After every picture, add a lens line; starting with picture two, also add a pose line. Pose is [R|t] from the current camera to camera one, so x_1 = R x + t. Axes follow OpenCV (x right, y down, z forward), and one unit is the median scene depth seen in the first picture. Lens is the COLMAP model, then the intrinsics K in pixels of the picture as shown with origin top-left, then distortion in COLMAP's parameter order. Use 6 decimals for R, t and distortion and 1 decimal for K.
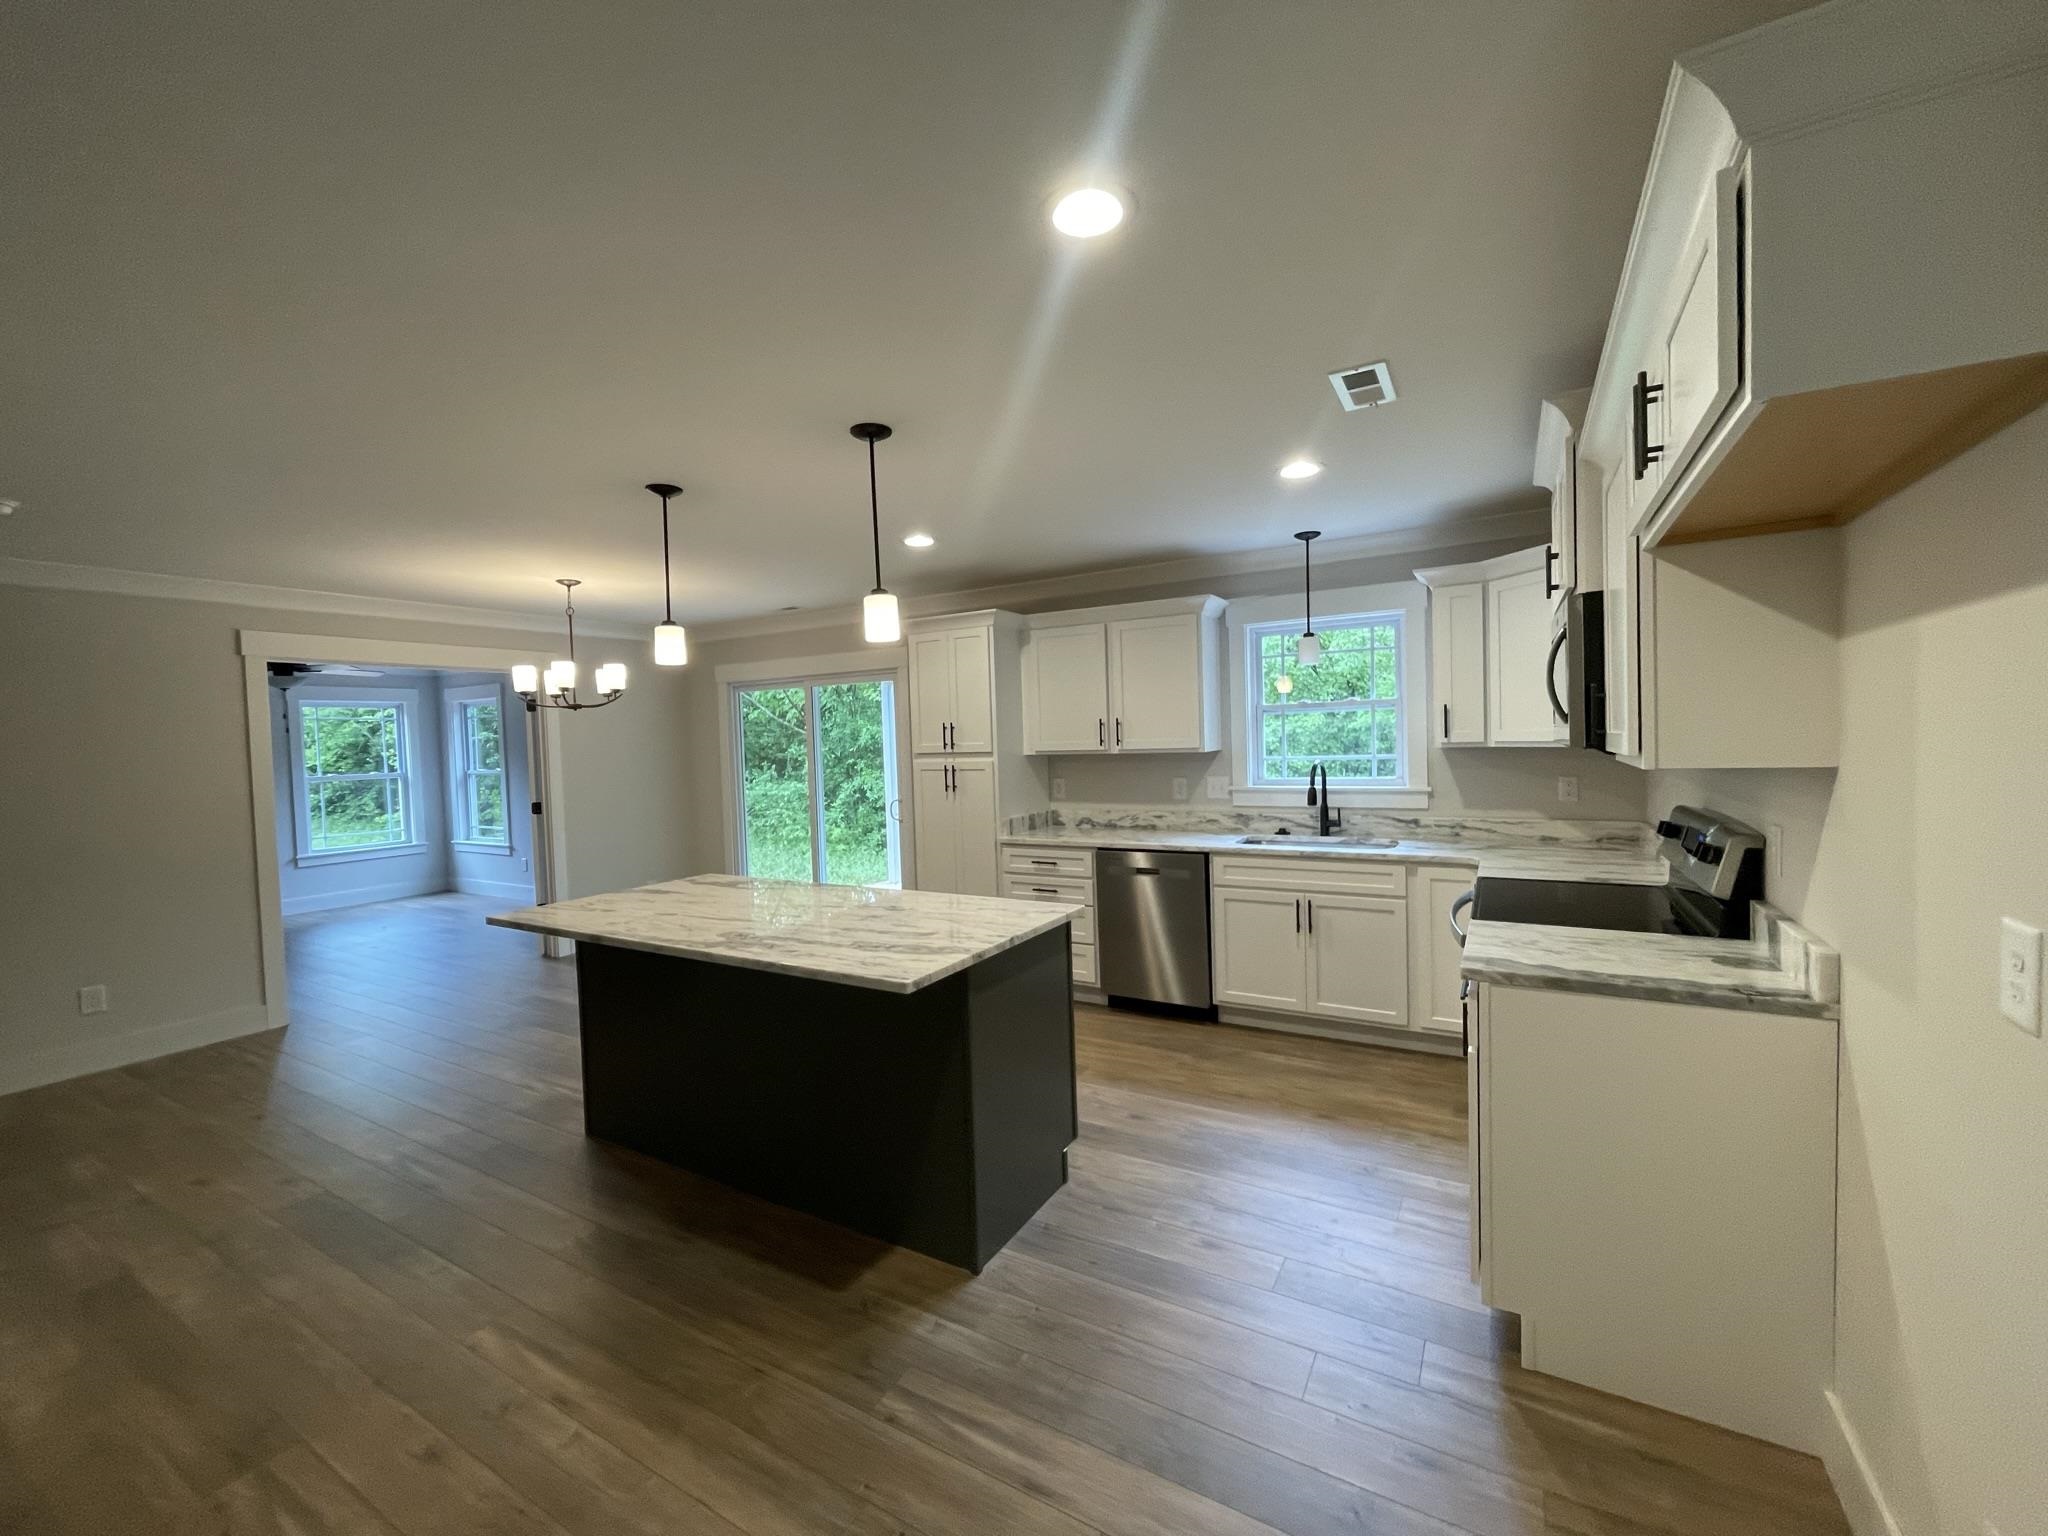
lens RADIAL K [[824.8, 0, 1028.3], [0, 824.8, 771.4], [0, 0, 1]] dist [-0.002964, -0.000549]
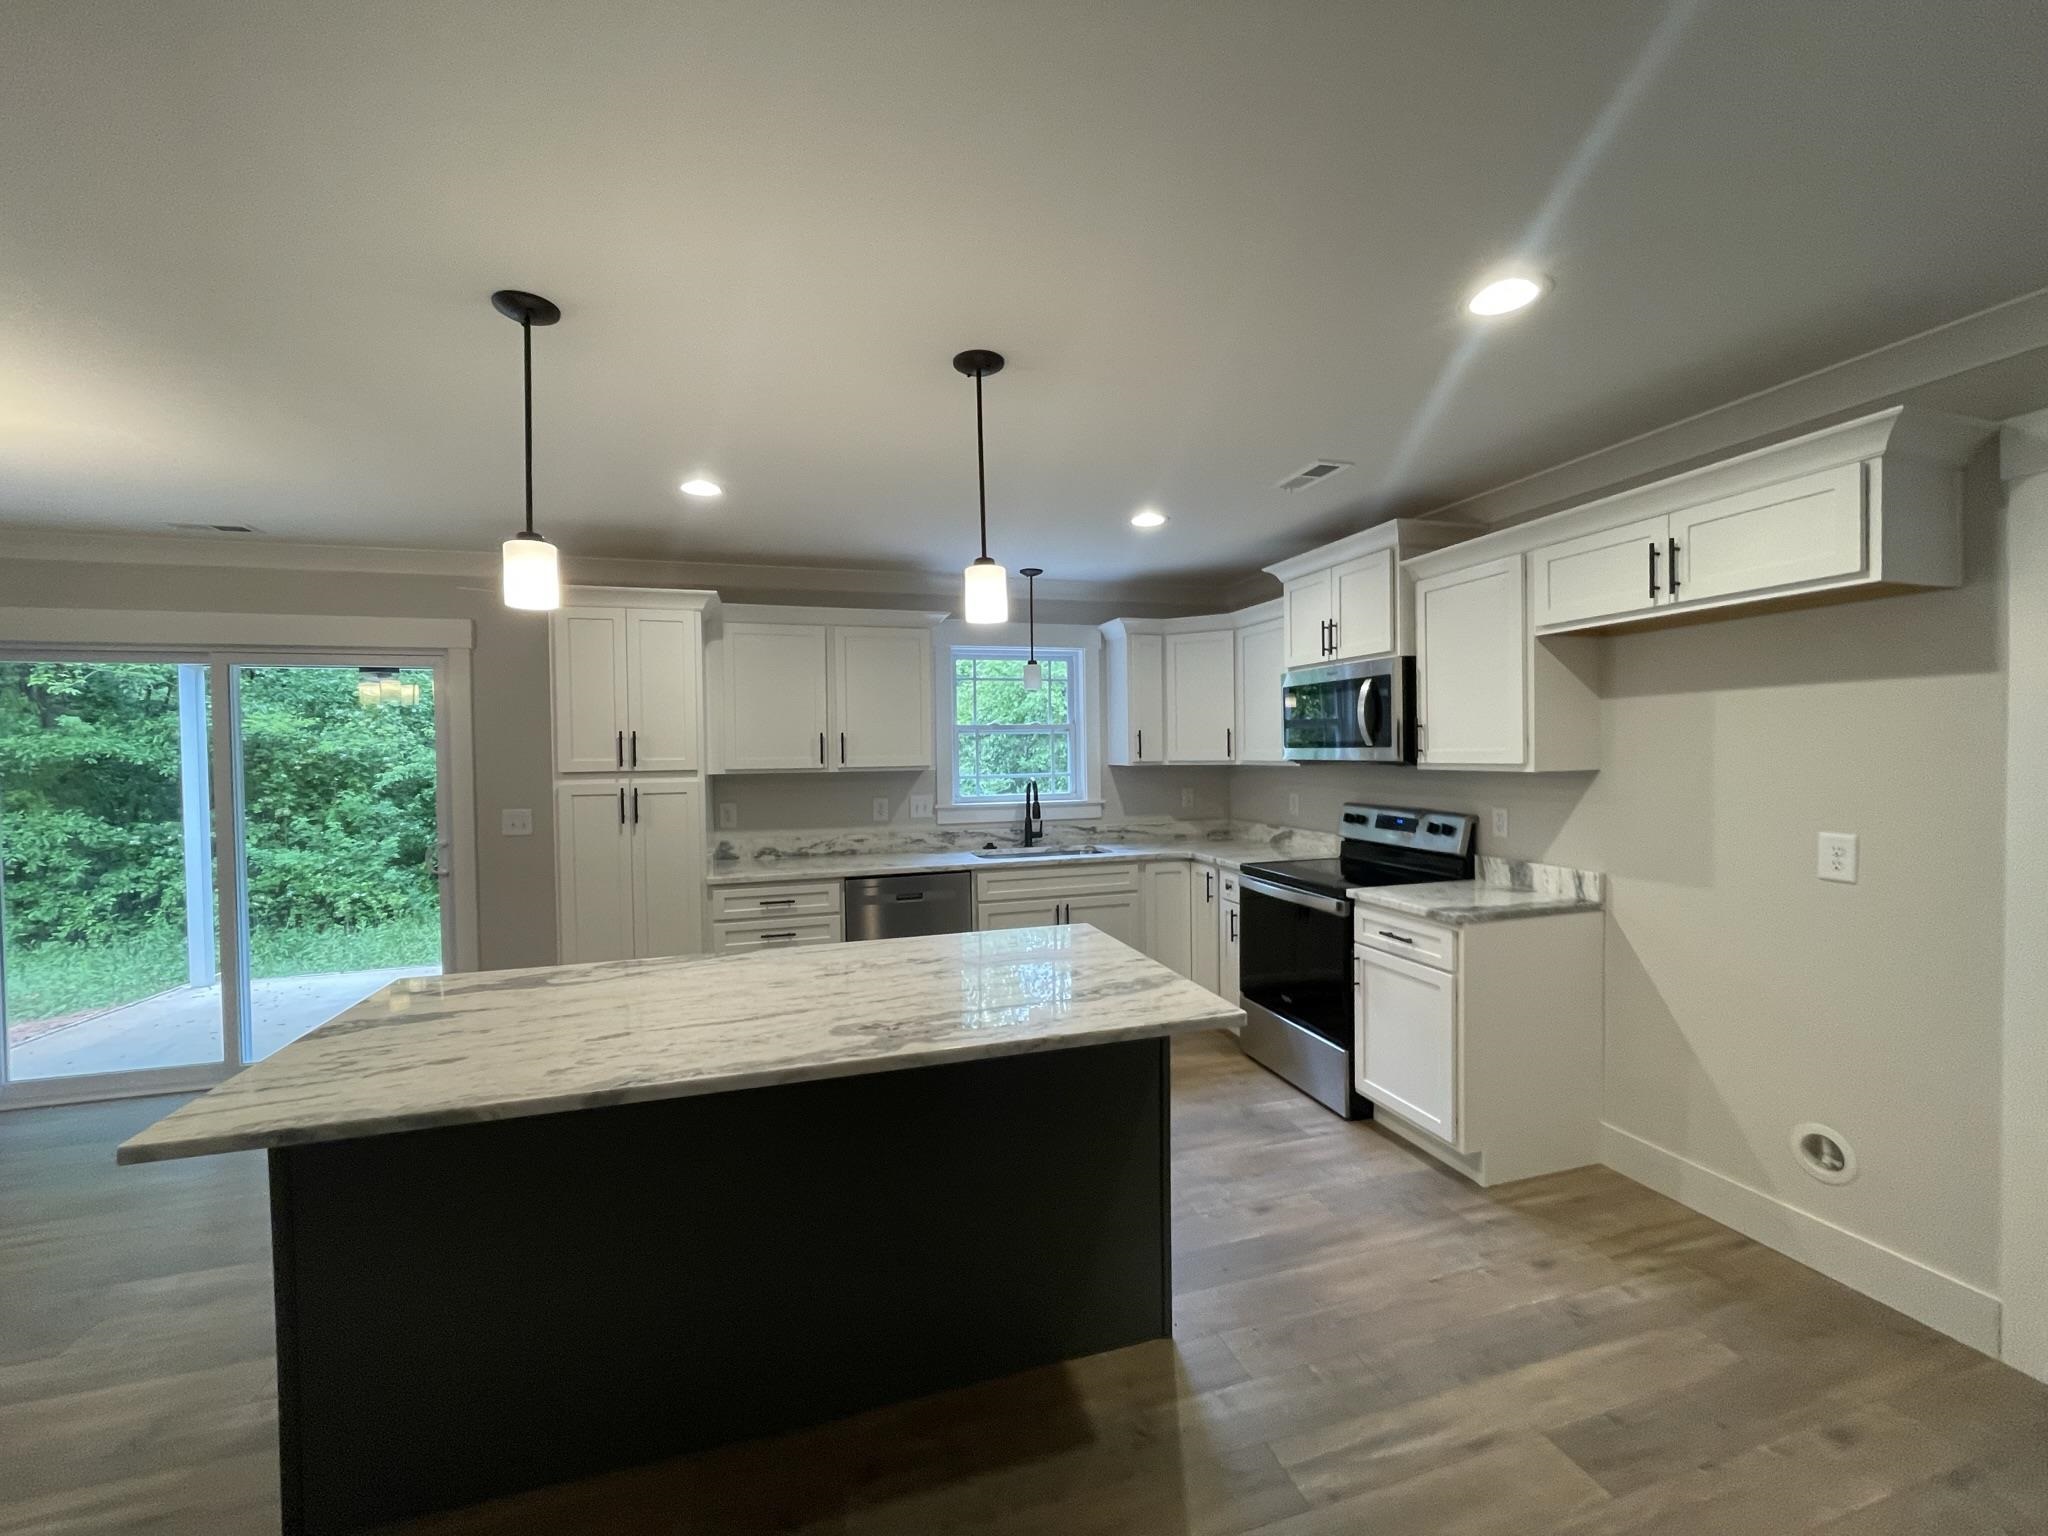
lens RADIAL K [[824.8, 0, 1026.0], [0, 824.8, 769.4], [0, 0, 1]] dist [-0.002964, -0.000549]
pose [[0.682532, 0.003204, 0.730849, -0.605744], [0.023808, 0.999362, -0.026615, 0.006557], [-0.730468, 0.035565, 0.682020, 0.347753]]
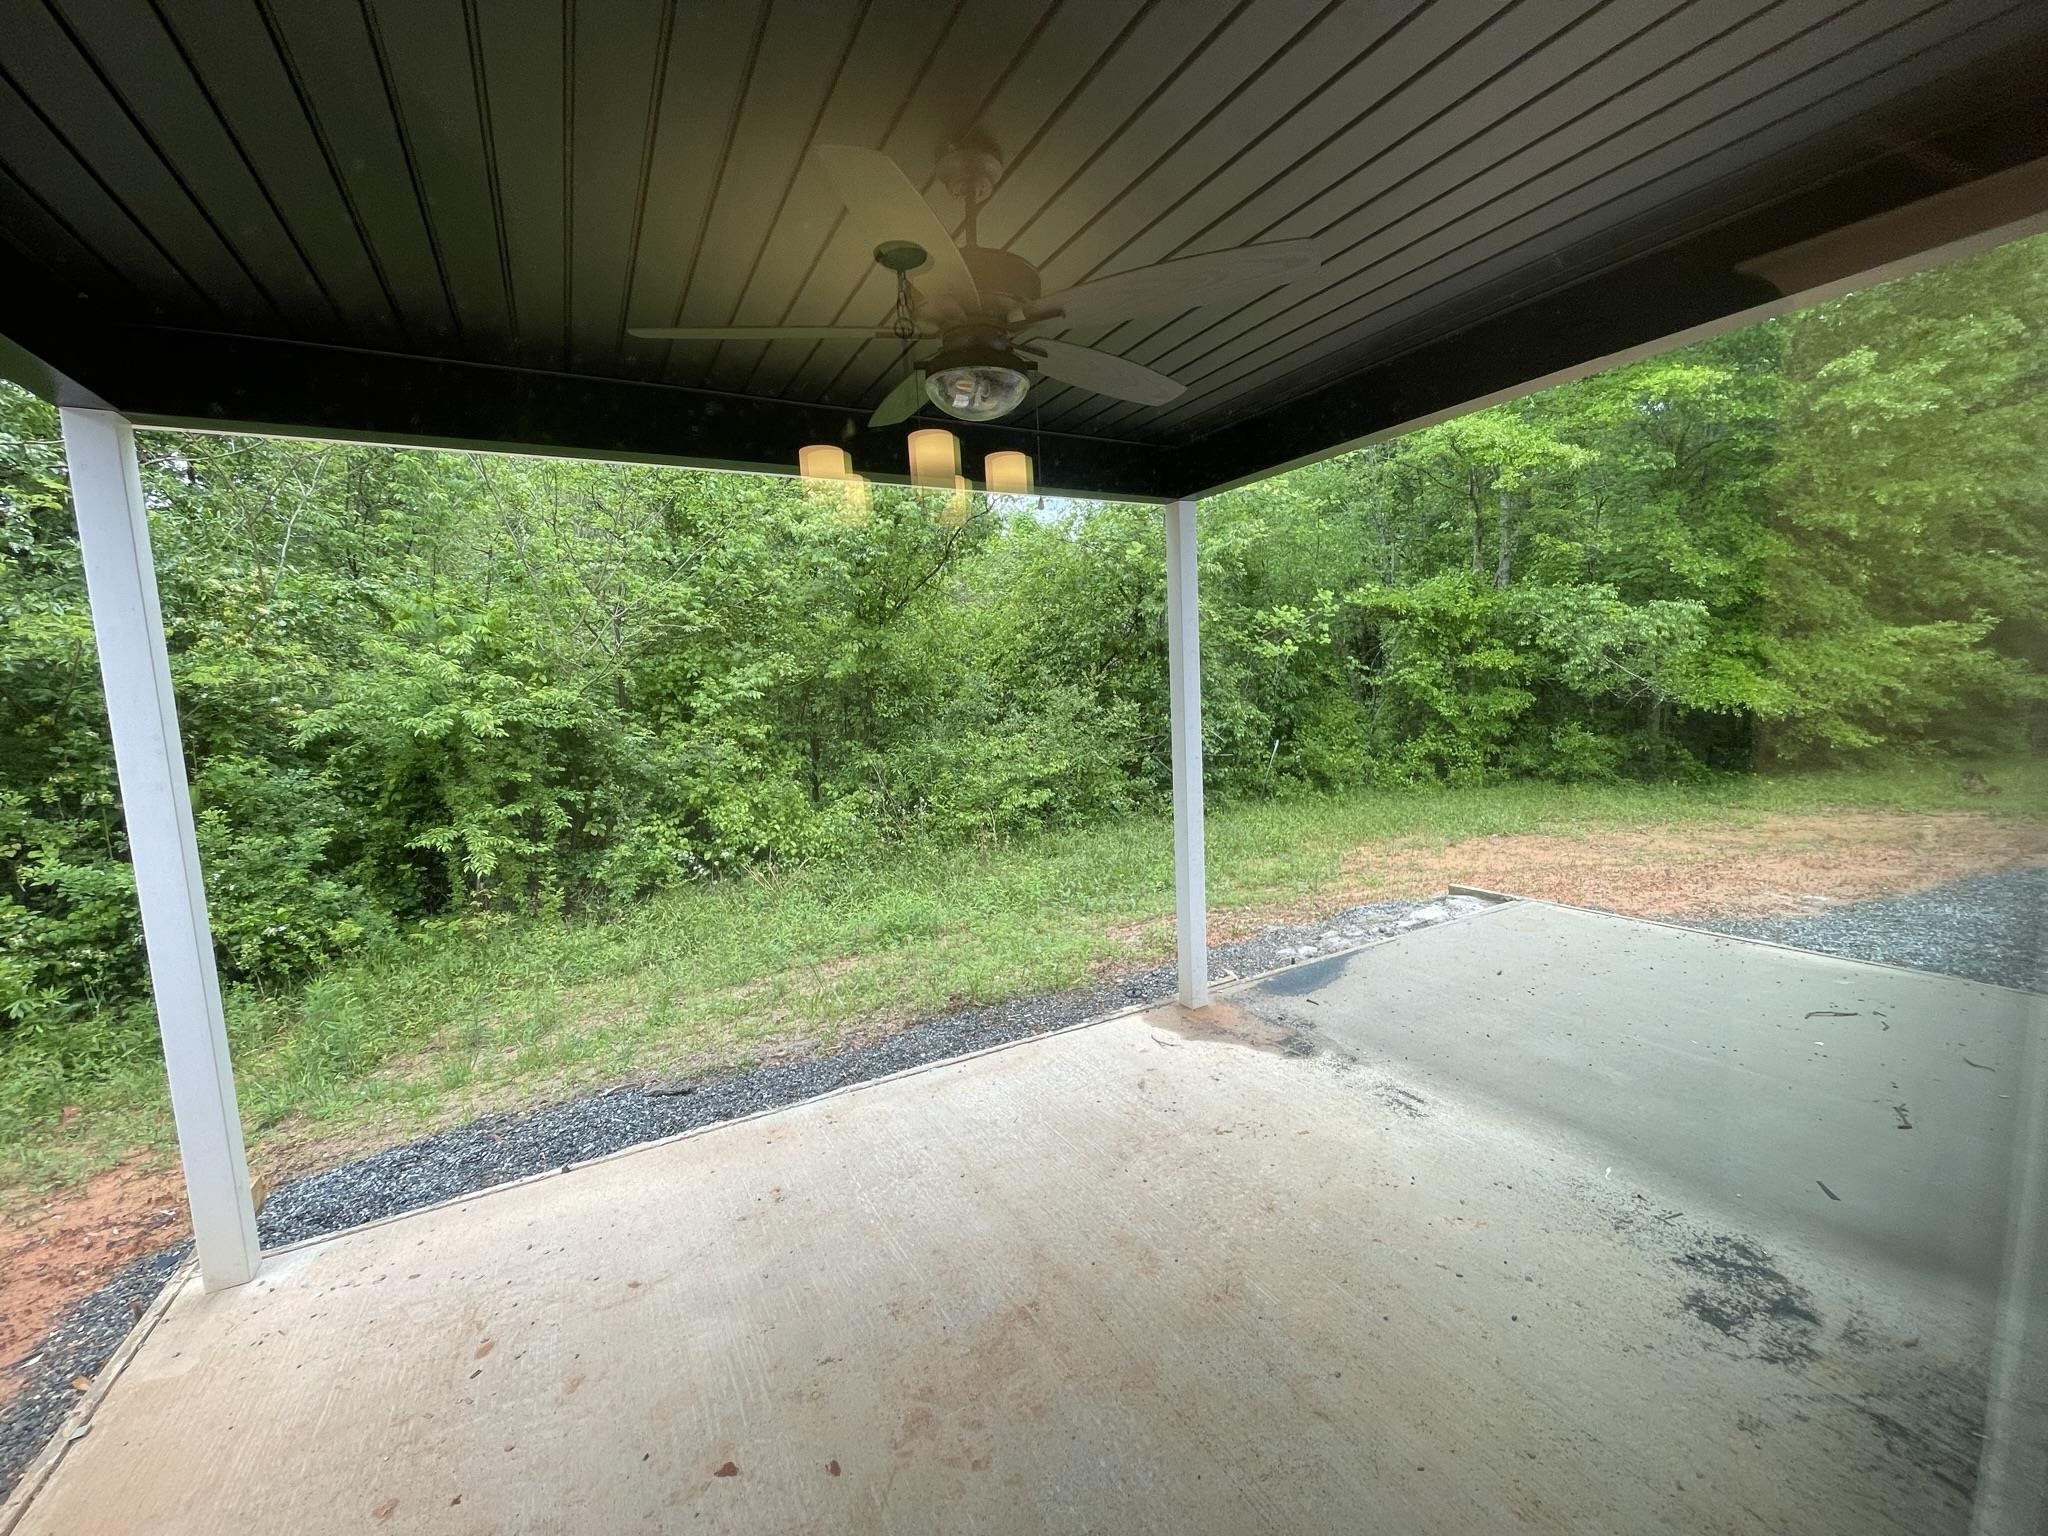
lens RADIAL K [[824.8, 0, 1035.8], [0, 824.8, 770.3], [0, 0, 1]] dist [-0.002964, -0.000549]
pose [[0.506340, -0.090984, 0.857521, -0.754047], [0.058467, 0.995752, 0.071127, -0.056356], [-0.860350, 0.014122, 0.509509, 2.106734]]
